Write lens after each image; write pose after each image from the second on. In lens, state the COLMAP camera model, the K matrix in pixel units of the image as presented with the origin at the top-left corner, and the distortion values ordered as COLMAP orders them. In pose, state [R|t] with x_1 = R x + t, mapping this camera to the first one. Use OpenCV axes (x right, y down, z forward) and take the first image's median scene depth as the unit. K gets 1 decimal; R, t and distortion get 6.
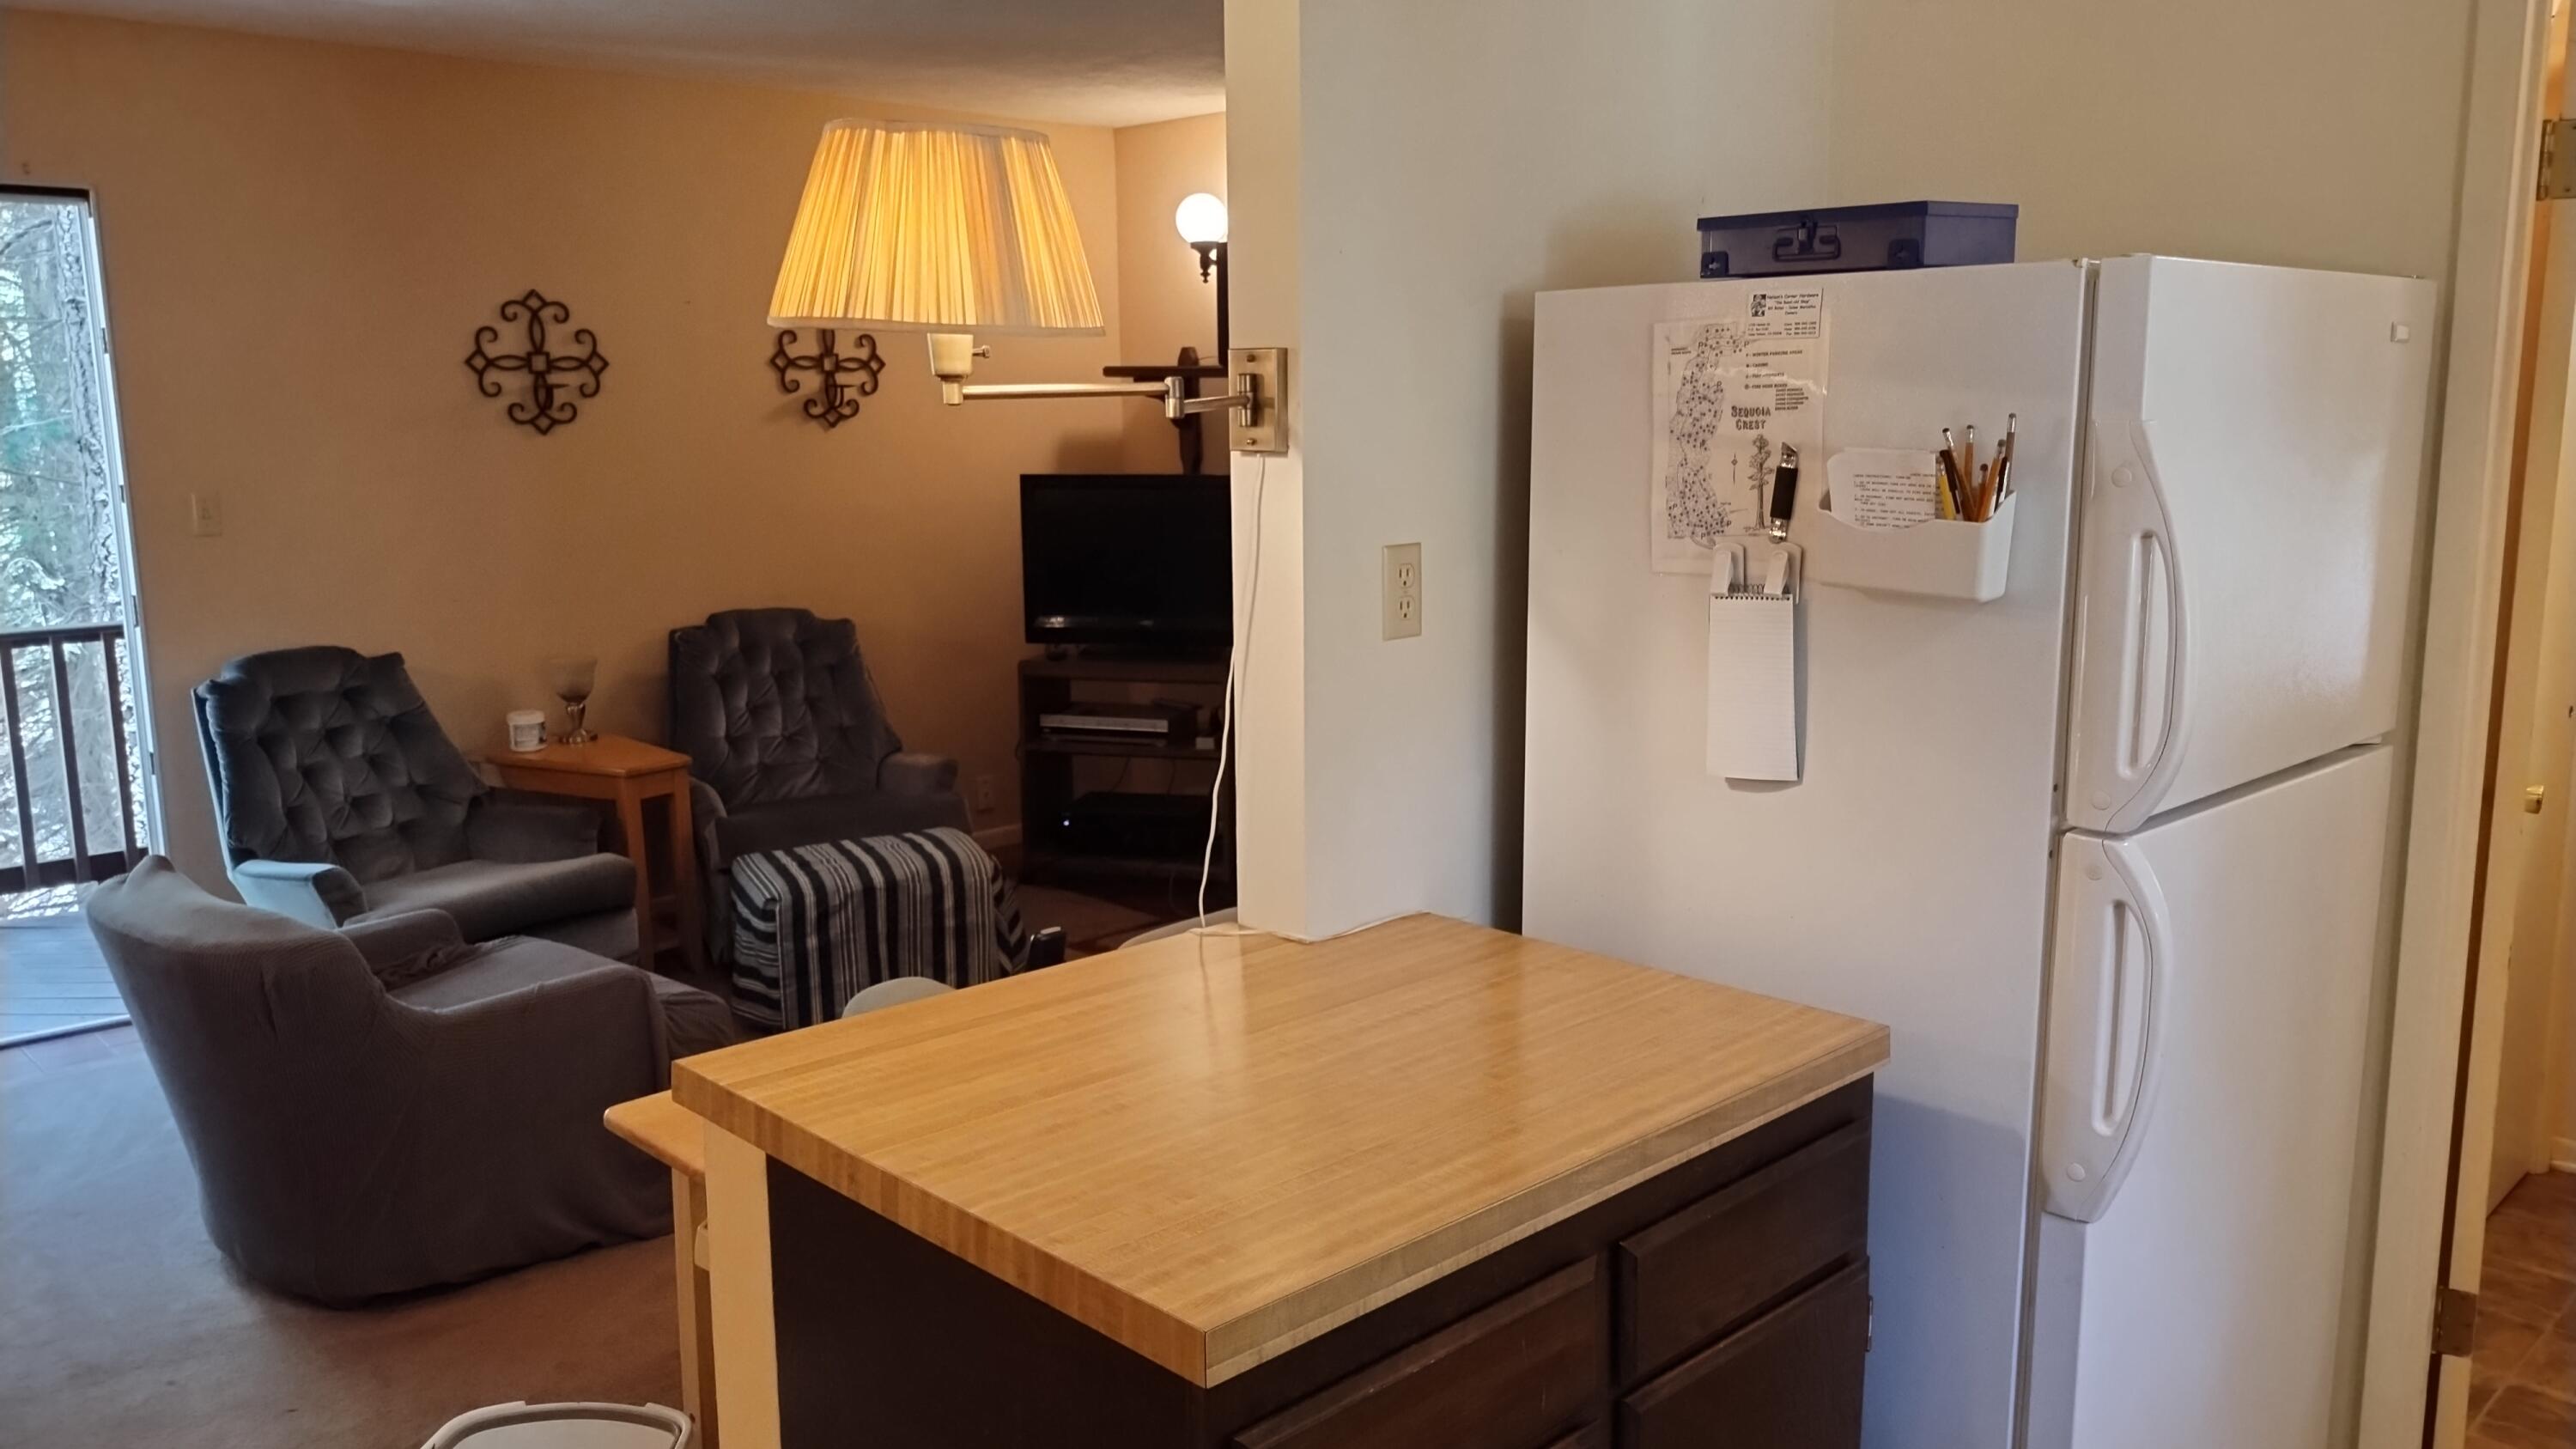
lens RADIAL K [[1913.2, 0, 1292.8], [0, 1913.2, 734.8], [0, 0, 1]] dist [0.039575, -0.033158]
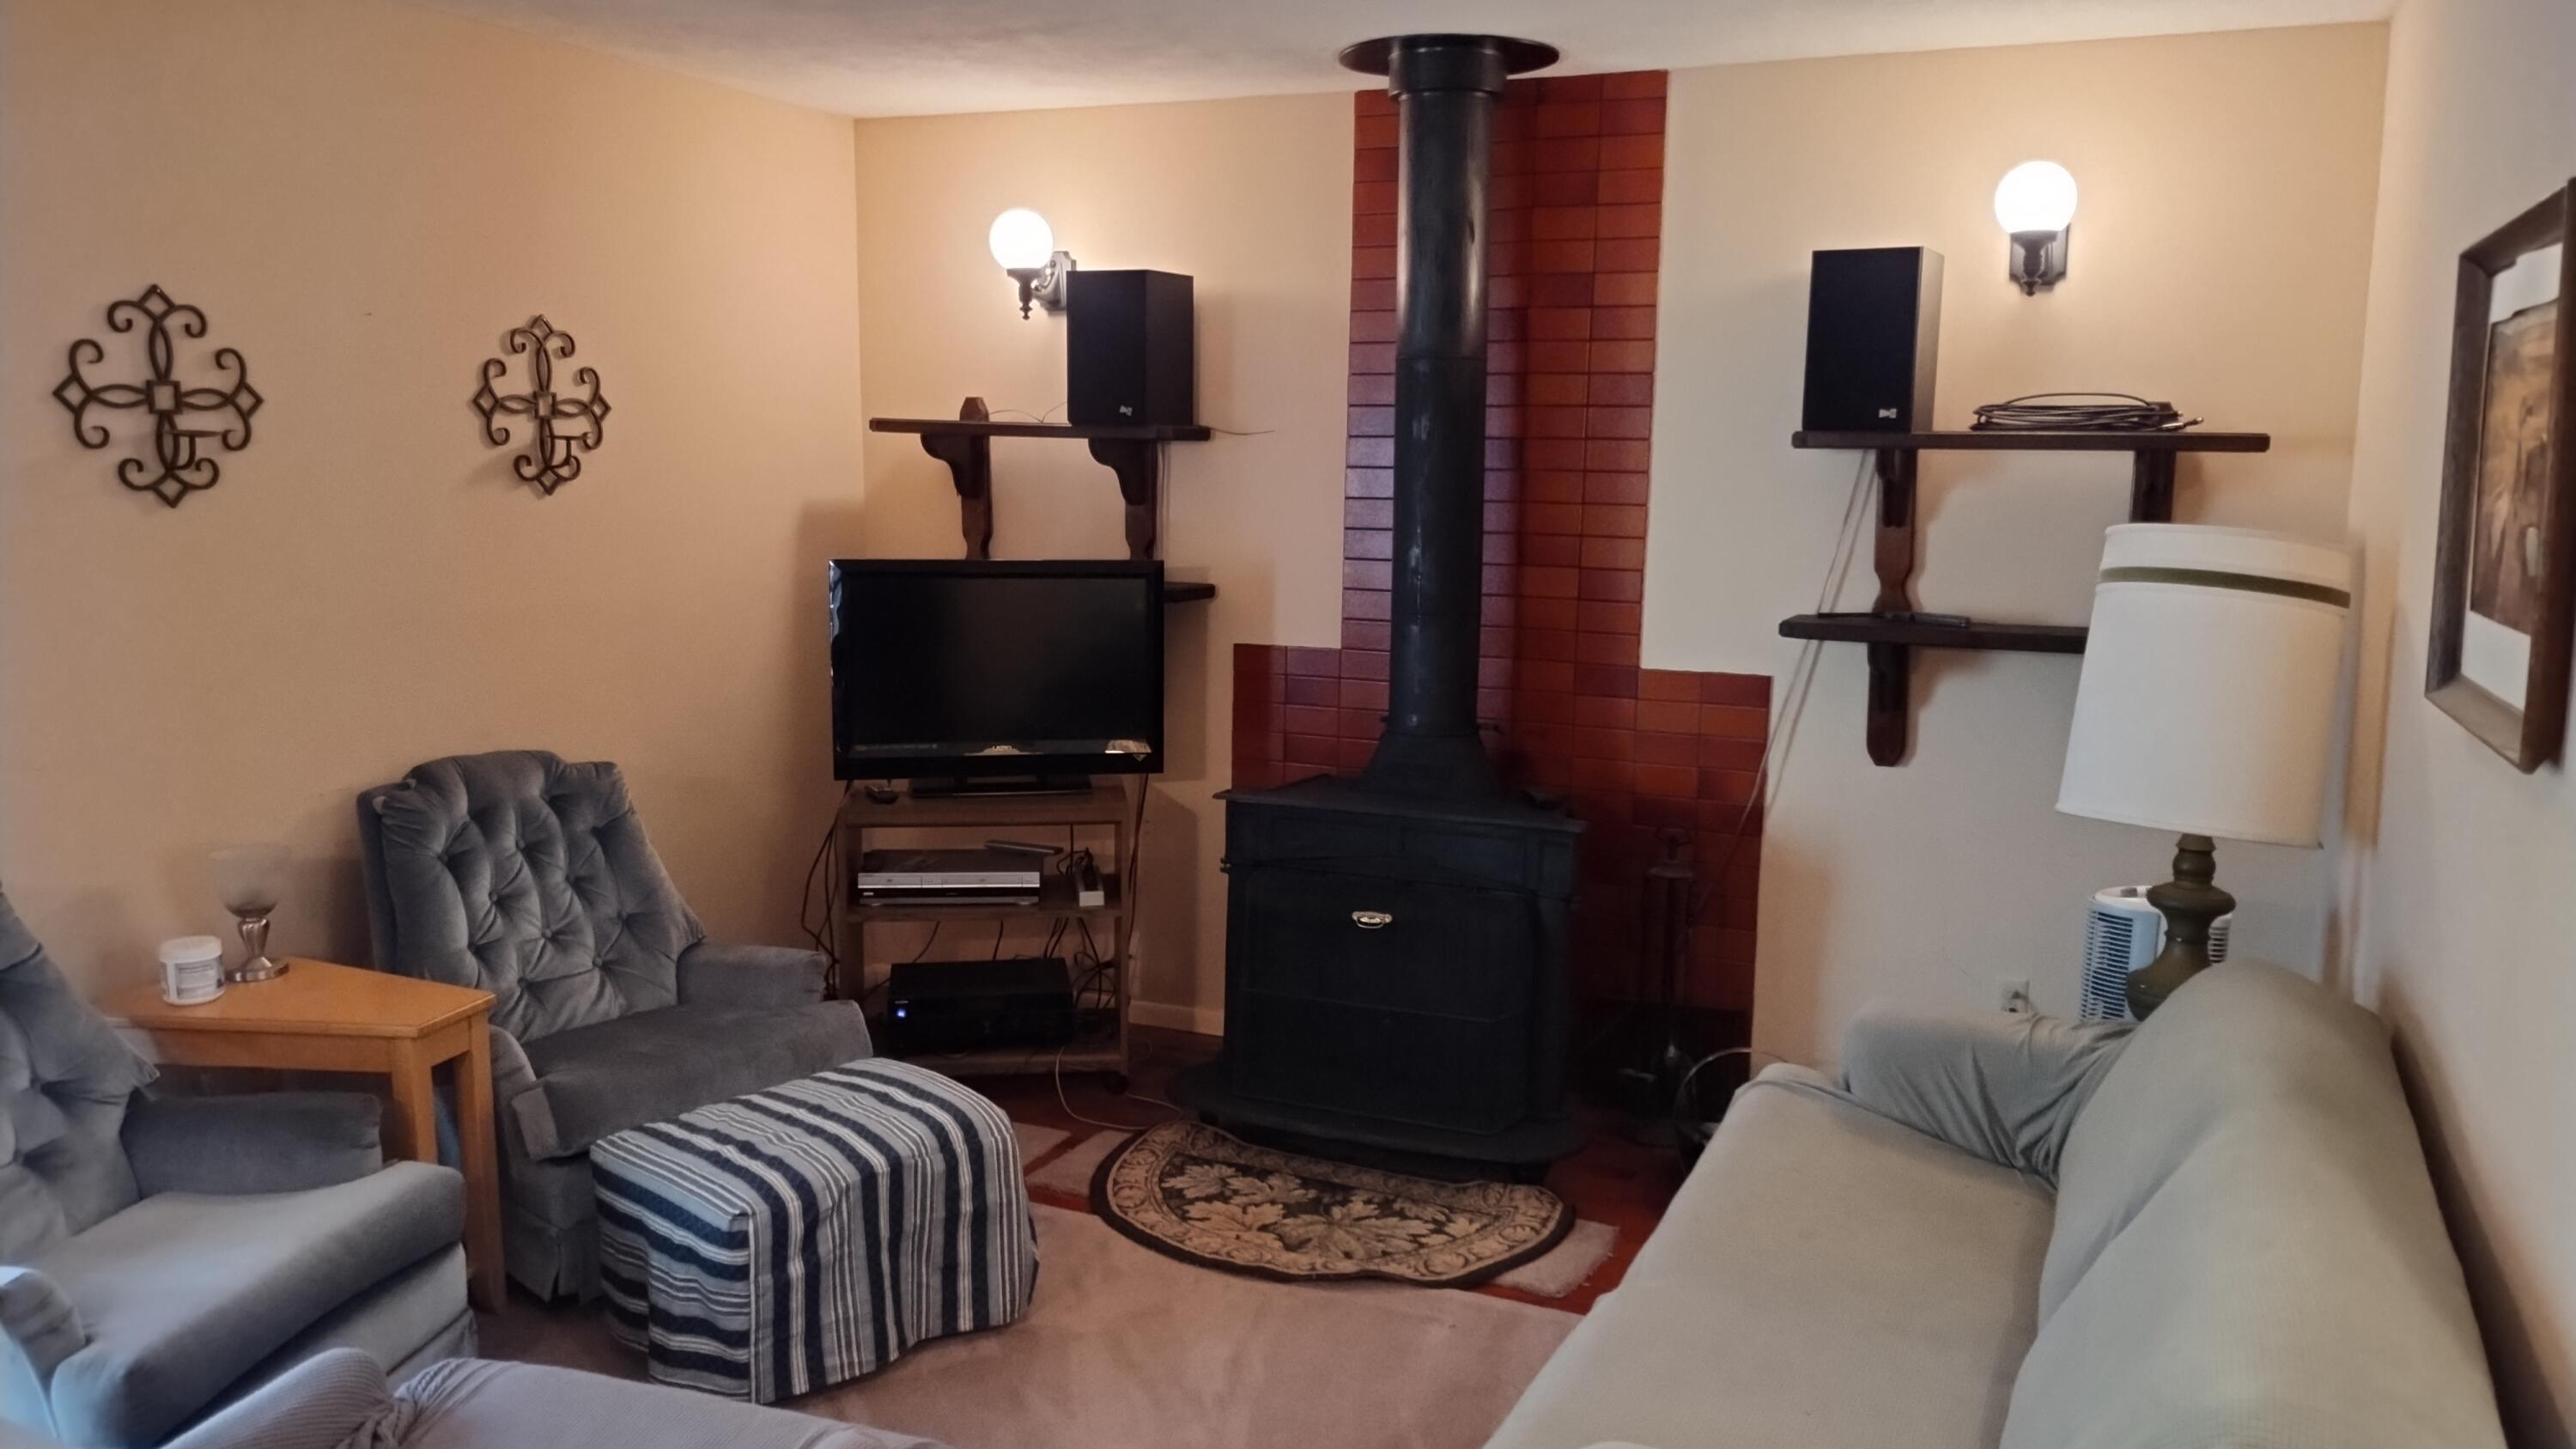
lens RADIAL K [[1913.2, 0, 1297.3], [0, 1913.2, 712.9], [0, 0, 1]] dist [0.039575, -0.033158]
pose [[0.924837, -0.030412, 0.379145, -0.288098], [0.042459, 0.998823, -0.023451, -0.054782], [-0.377985, 0.037787, 0.925040, 0.253977]]
